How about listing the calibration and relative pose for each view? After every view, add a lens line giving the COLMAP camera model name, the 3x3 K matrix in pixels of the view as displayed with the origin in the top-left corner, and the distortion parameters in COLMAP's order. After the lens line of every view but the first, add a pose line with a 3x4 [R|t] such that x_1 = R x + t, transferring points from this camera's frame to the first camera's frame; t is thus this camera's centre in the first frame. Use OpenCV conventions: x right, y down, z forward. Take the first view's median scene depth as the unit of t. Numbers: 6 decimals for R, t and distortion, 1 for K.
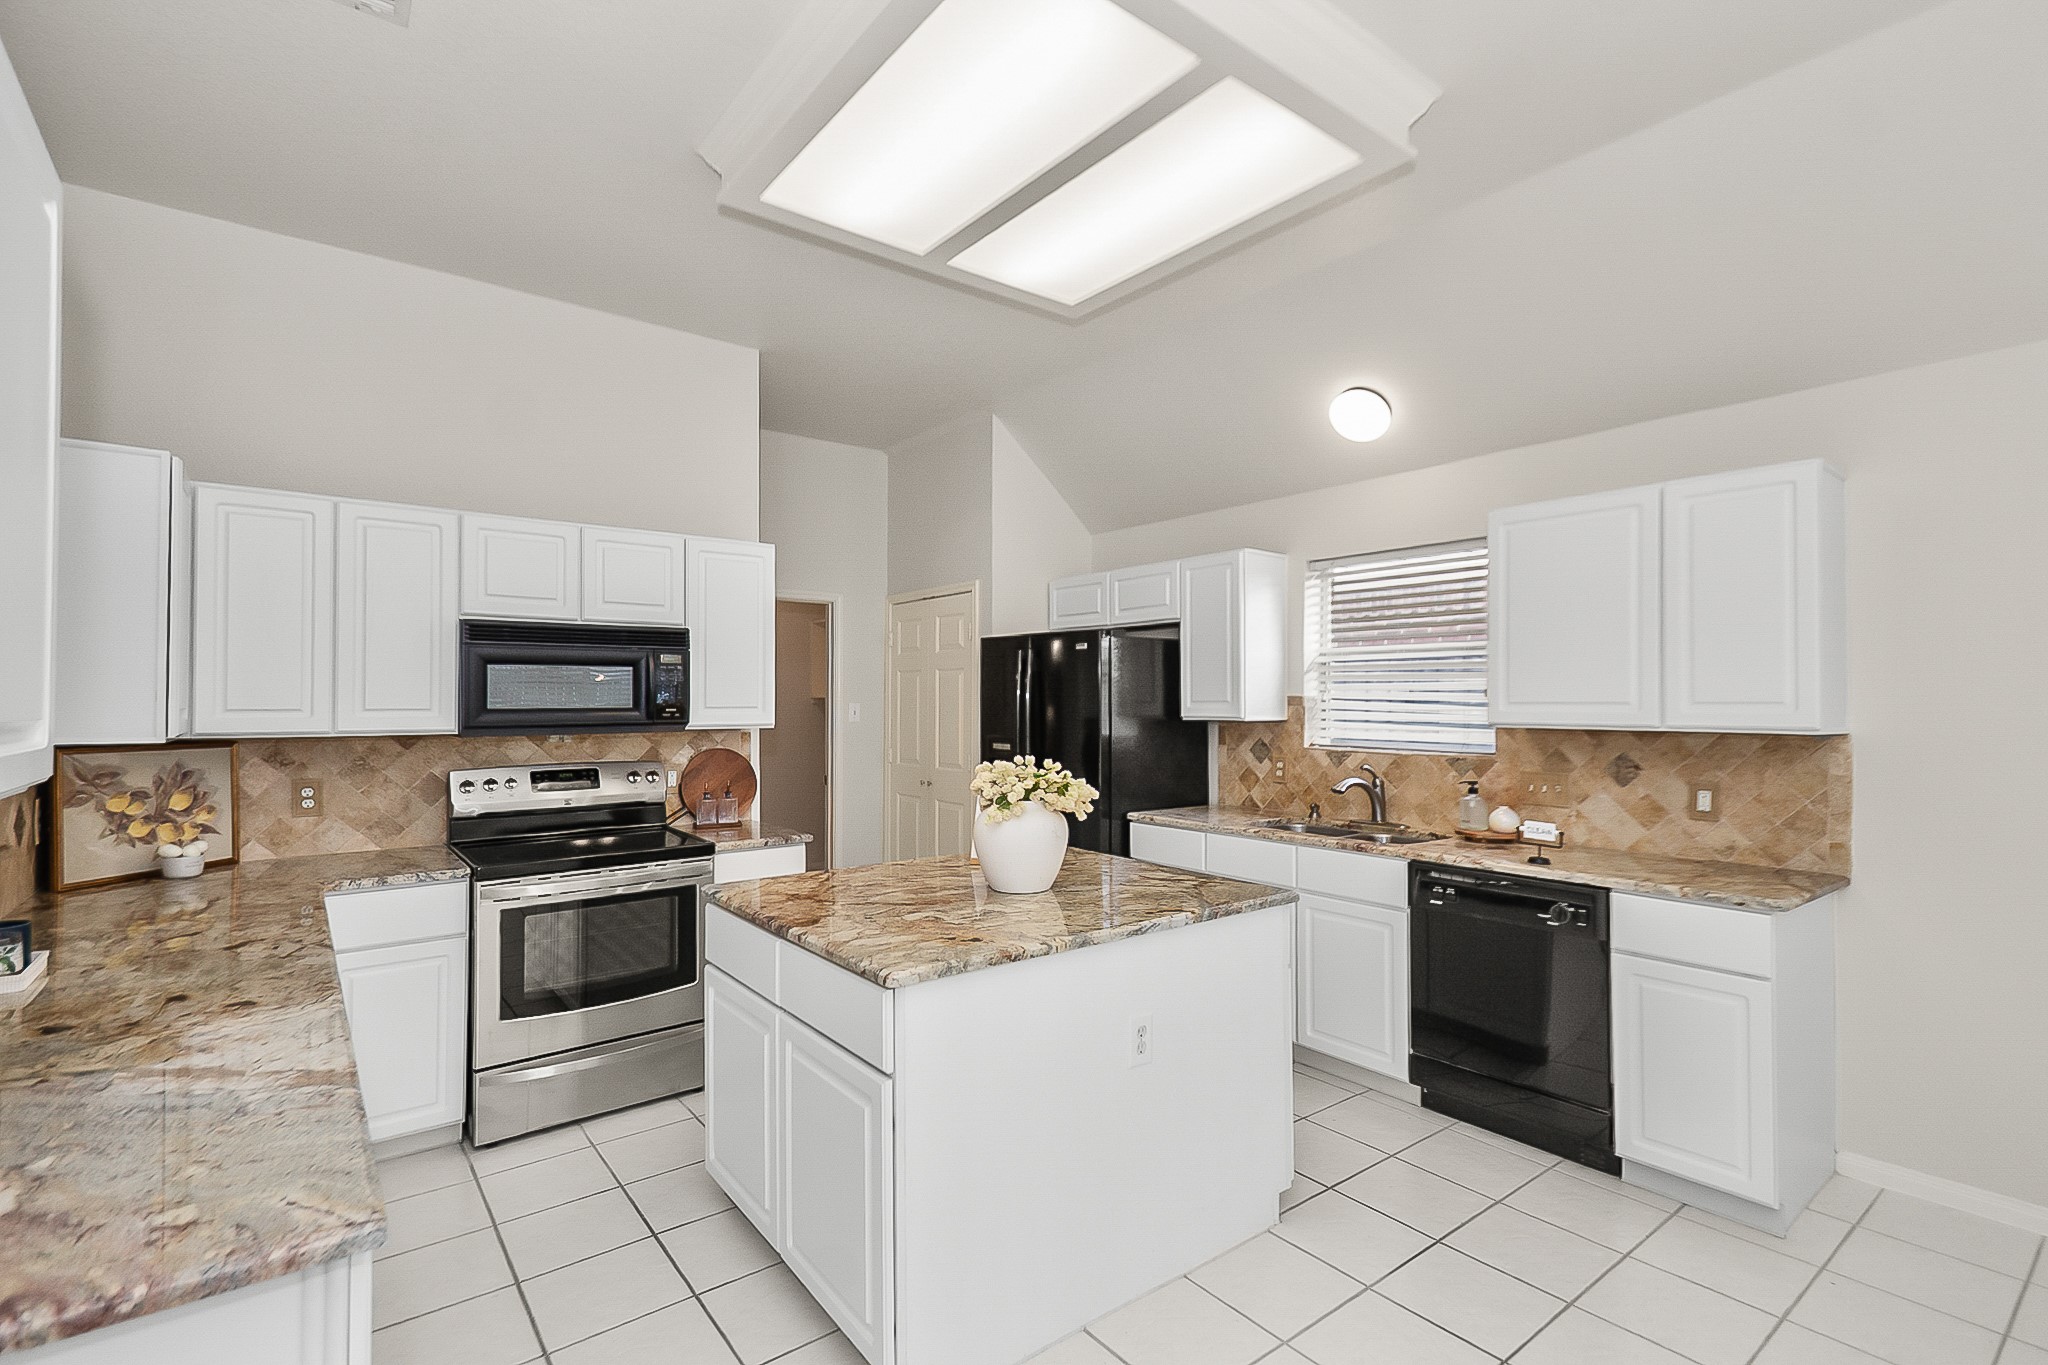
lens RADIAL K [[931.9, 0, 1025.9], [0, 931.9, 690.9], [0, 0, 1]] dist [0.008967, 0.000302]
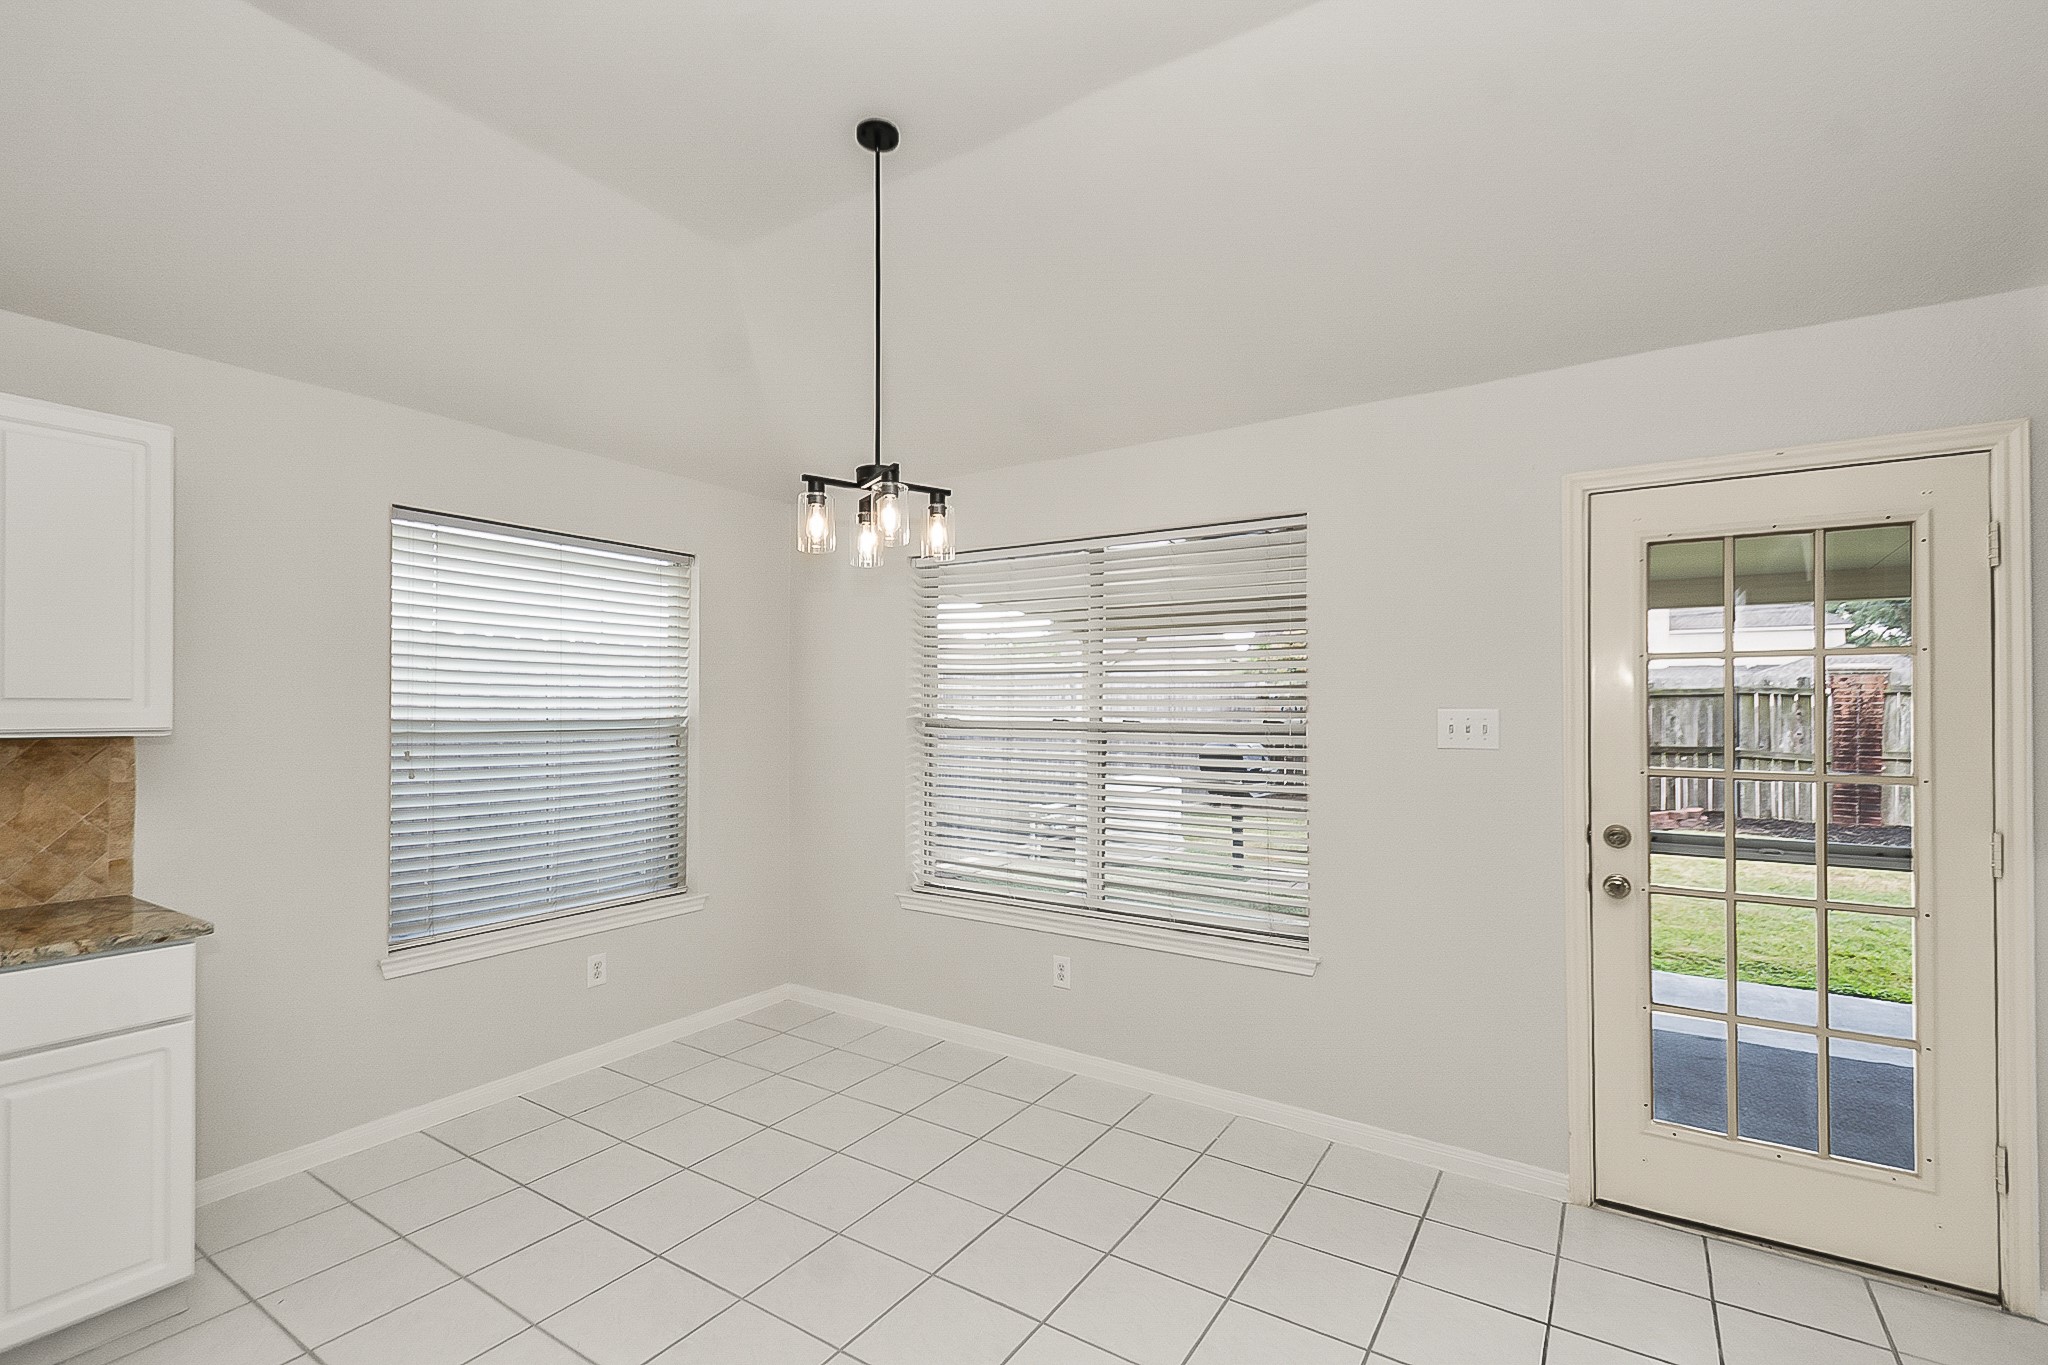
lens RADIAL K [[931.9, 0, 1026.7], [0, 931.9, 694.8], [0, 0, 1]] dist [0.008967, 0.000302]
pose [[-0.333247, 0.016675, 0.942692, -0.251227], [-0.012498, 0.999678, -0.022101, 0.015629], [-0.942757, -0.019147, -0.332931, 0.482598]]
